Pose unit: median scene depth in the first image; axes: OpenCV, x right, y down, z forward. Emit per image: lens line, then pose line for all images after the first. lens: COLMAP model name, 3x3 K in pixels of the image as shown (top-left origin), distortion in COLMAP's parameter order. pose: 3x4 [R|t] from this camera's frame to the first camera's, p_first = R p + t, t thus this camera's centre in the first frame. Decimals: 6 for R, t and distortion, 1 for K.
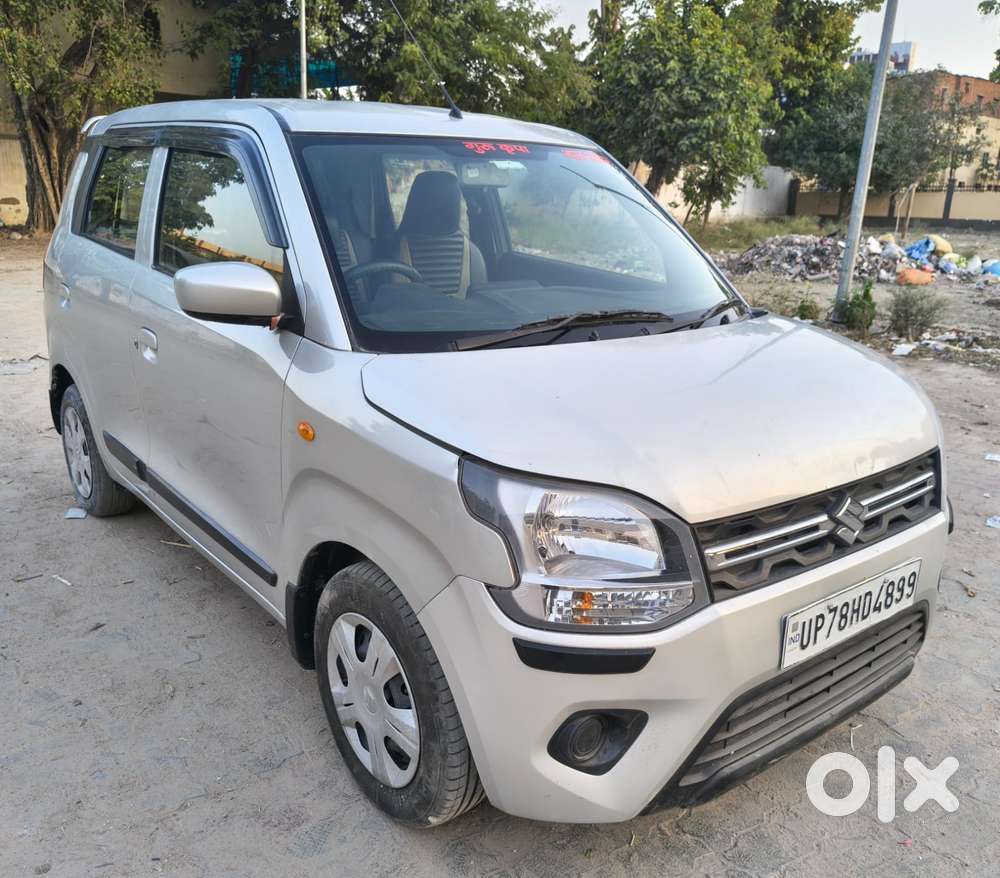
lens RADIAL K [[1012.2, 0, 497.7], [0, 1012.2, 471.4], [0, 0, 1]] dist [-0.002761, -0.020106]
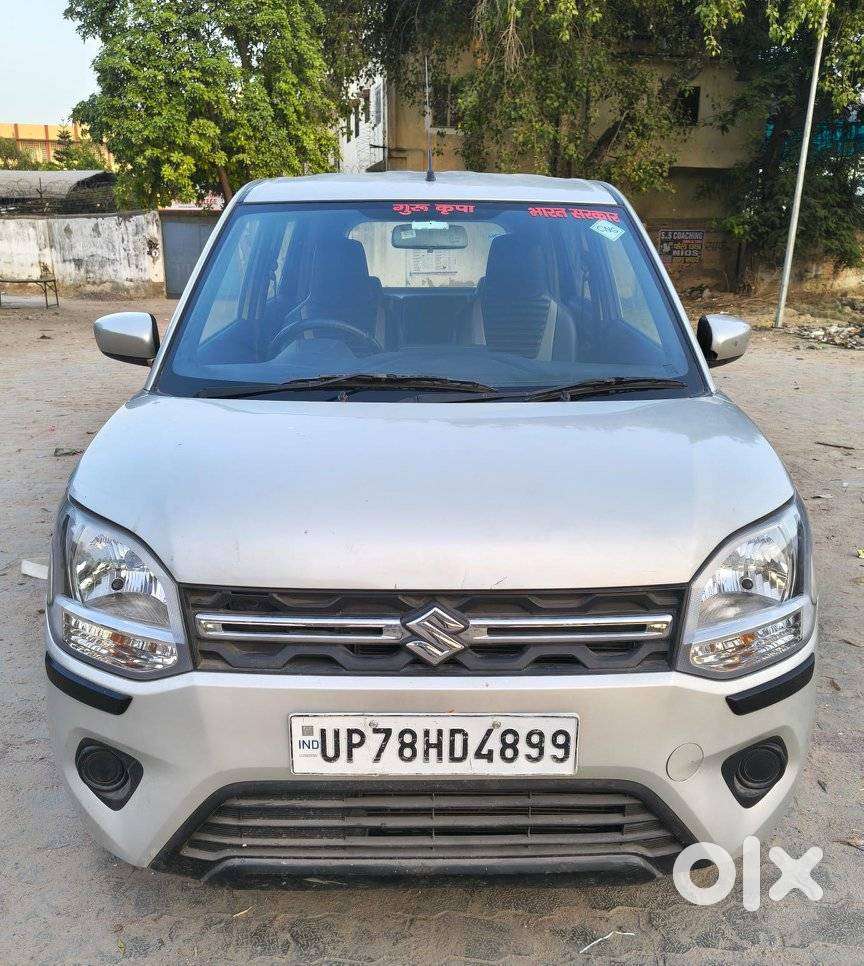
lens RADIAL K [[1022.9, 0, 432.5], [0, 1022.9, 500.9], [0, 0, 1]] dist [-0.003801, -0.017491]
pose [[0.747727, 0.142266, -0.648587, 0.876539], [-0.171005, 0.985088, 0.018933, -0.075554], [0.641608, 0.096755, 0.760905, 0.348485]]
